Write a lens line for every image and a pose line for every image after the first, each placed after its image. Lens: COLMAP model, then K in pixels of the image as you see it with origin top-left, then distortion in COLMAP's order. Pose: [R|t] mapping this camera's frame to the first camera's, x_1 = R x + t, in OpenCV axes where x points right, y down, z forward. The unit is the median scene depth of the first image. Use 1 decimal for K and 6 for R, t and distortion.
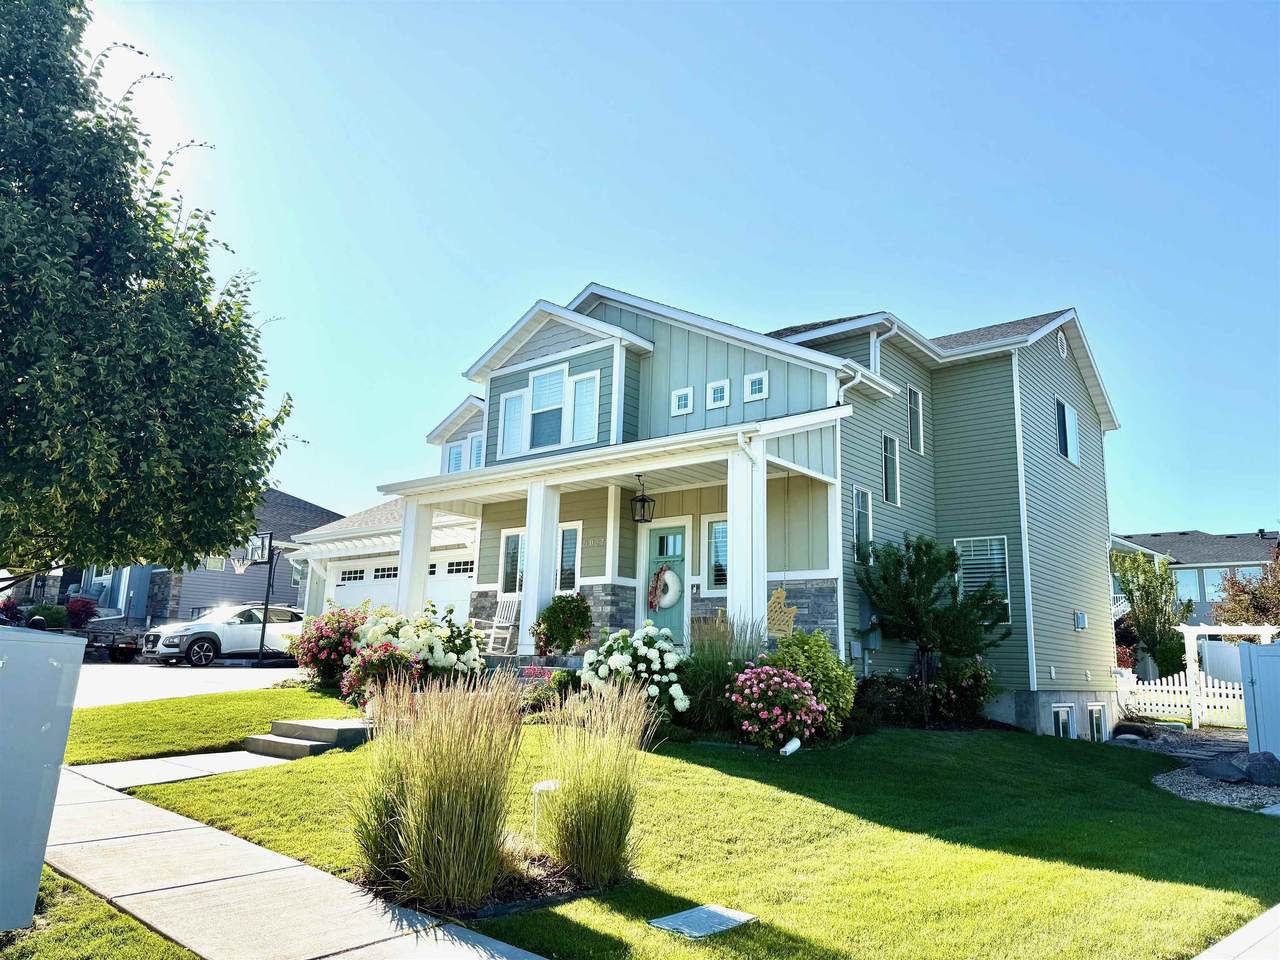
lens RADIAL K [[884.2, 0, 640.0], [0, 884.2, 480.0], [0, 0, 1]] dist [0.136950, -0.204160]
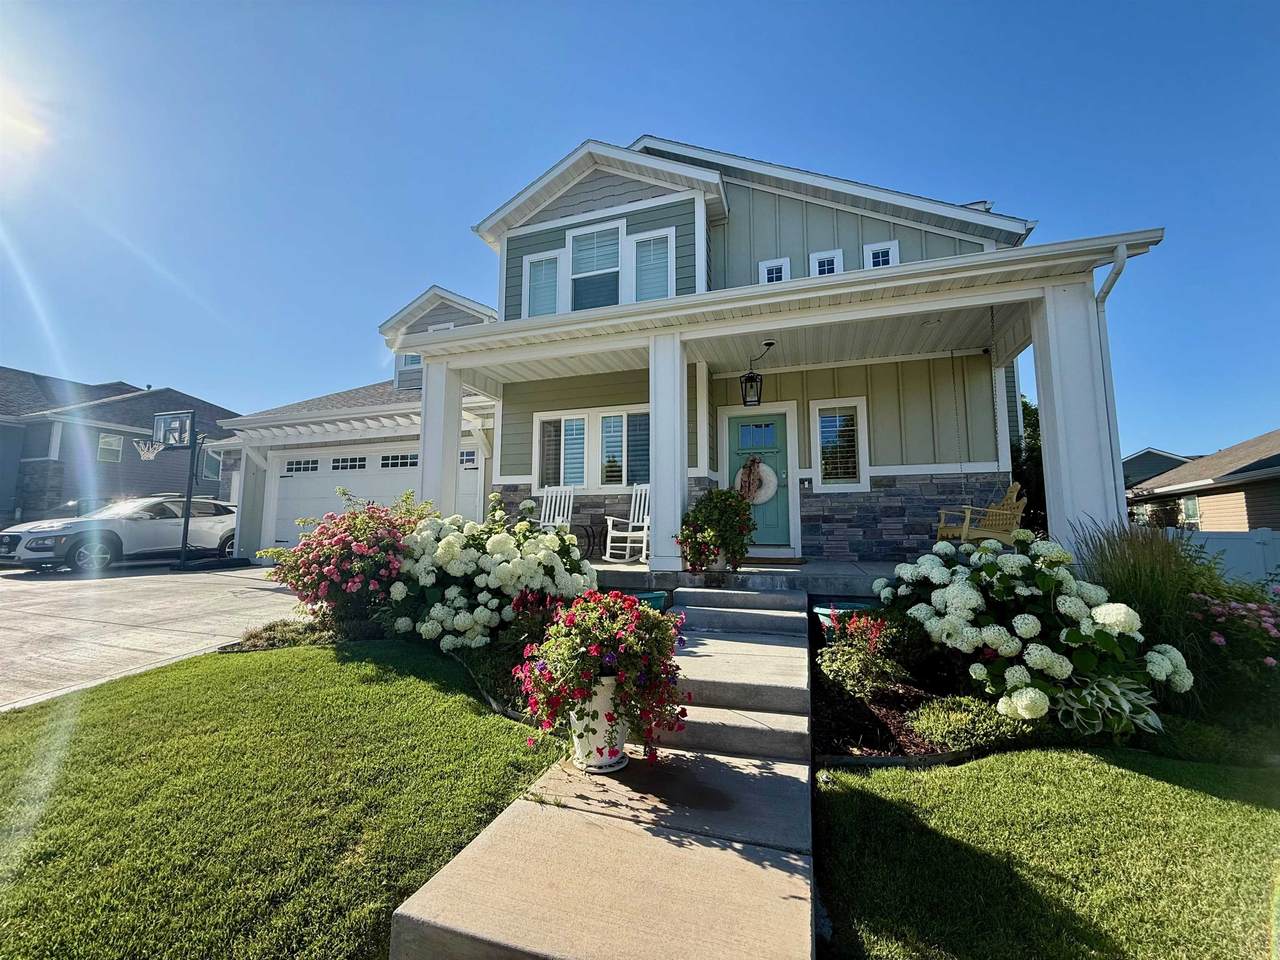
lens RADIAL K [[513.1, 0, 640.0], [0, 513.1, 480.0], [0, 0, 1]] dist [0.001455, 0.000517]
pose [[0.934258, 0.012070, 0.356393, -0.236269], [-0.050224, 0.993918, 0.097998, 0.066462], [-0.353043, -0.109455, 0.929183, 0.499221]]
